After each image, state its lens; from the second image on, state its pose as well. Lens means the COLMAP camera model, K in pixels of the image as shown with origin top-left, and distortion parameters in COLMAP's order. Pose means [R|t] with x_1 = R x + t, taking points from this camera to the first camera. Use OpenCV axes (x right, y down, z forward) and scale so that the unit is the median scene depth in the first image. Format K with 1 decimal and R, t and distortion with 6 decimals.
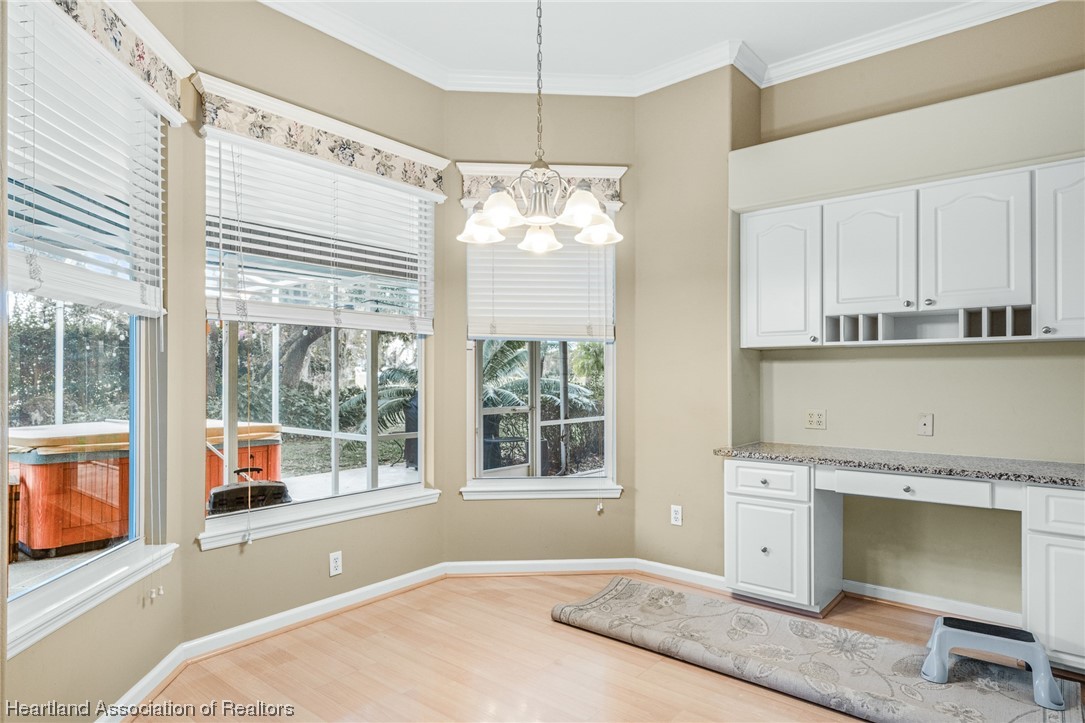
lens RADIAL K [[639.4, 0, 543.5], [0, 639.4, 365.2], [0, 0, 1]] dist [0.035851, 0.002894]
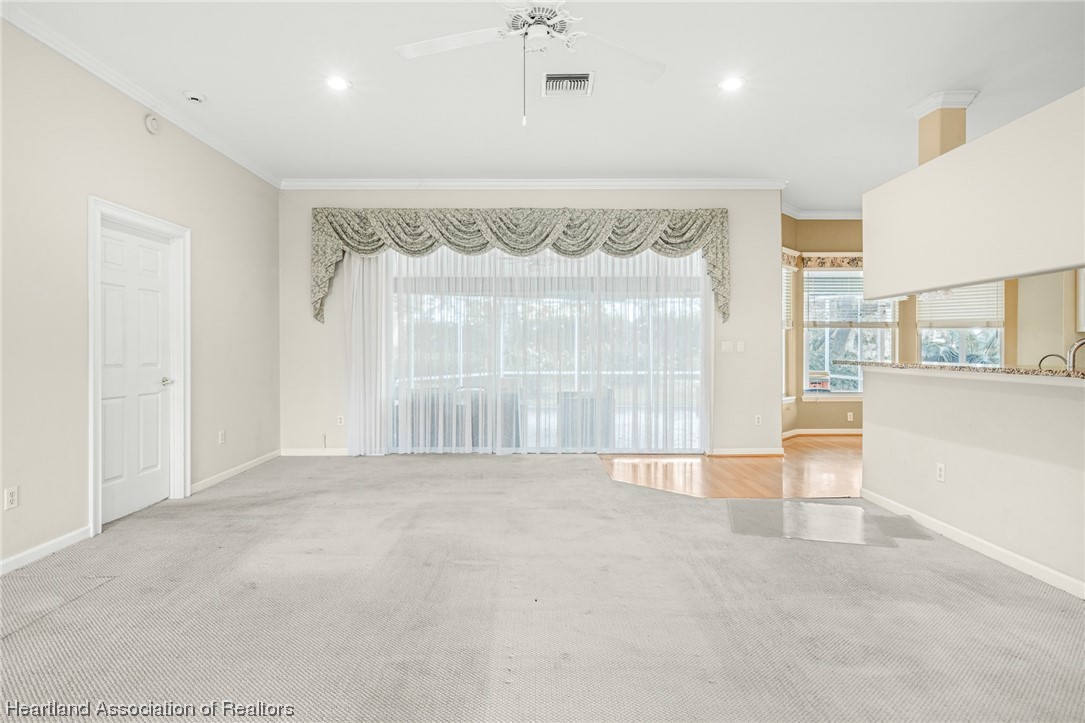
lens RADIAL K [[565.5, 0, 533.7], [0, 565.5, 352.5], [0, 0, 1]] dist [-0.001330, 0.001405]
pose [[0.641140, 0.007667, -0.767385, 0.652189], [0.012696, 0.999707, 0.020595, -0.027428], [0.767319, -0.022947, 0.640855, -1.550585]]
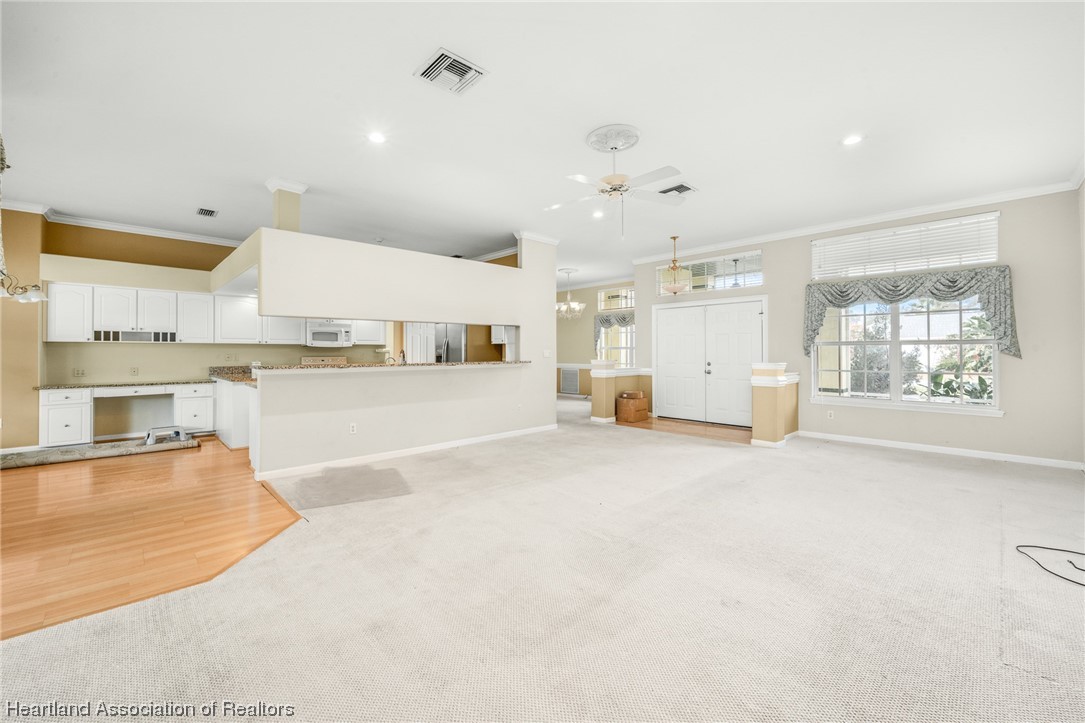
lens RADIAL K [[429.4, 0, 544.0], [0, 429.4, 352.2], [0, 0, 1]] dist [-0.001854, -0.000151]
pose [[0.100279, 0.001628, 0.994958, -1.101136], [-0.016013, 0.999872, -0.000023, -0.019244], [-0.994831, -0.015930, 0.100292, -0.968897]]
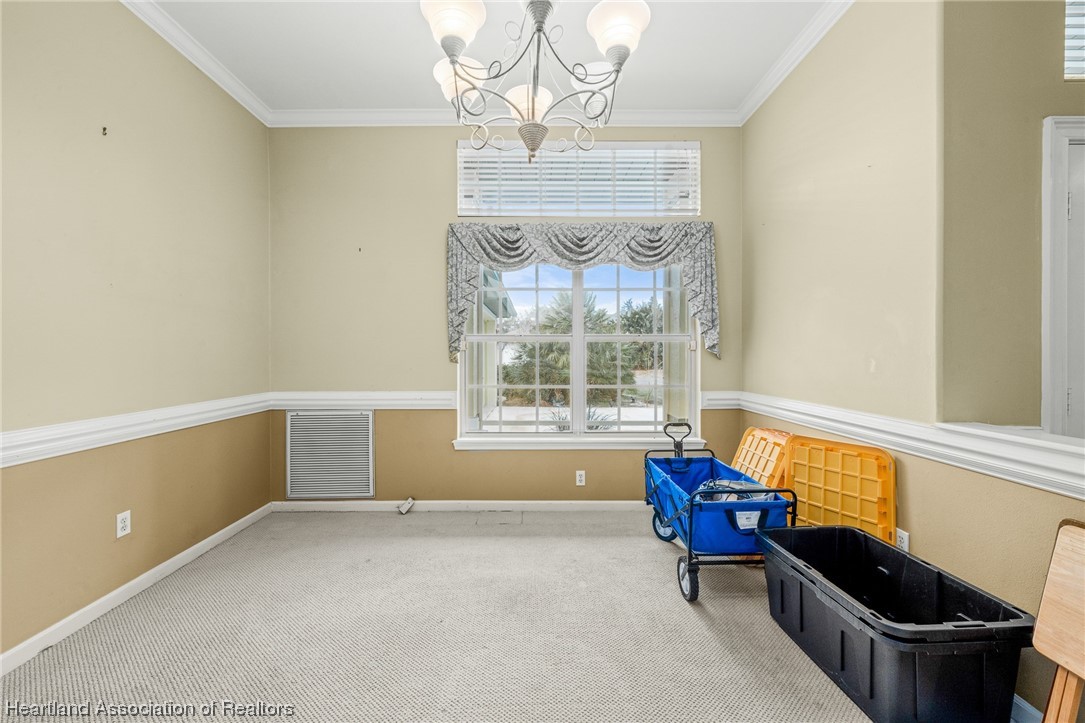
lens RADIAL K [[429.4, 0, 539.4], [0, 429.4, 355.3], [0, 0, 1]] dist [-0.001854, -0.000151]
pose [[-0.640872, -0.002118, 0.767645, 1.582463], [-0.011990, 0.999902, -0.007251, -0.010277], [-0.767554, -0.013851, -0.640834, -0.527520]]
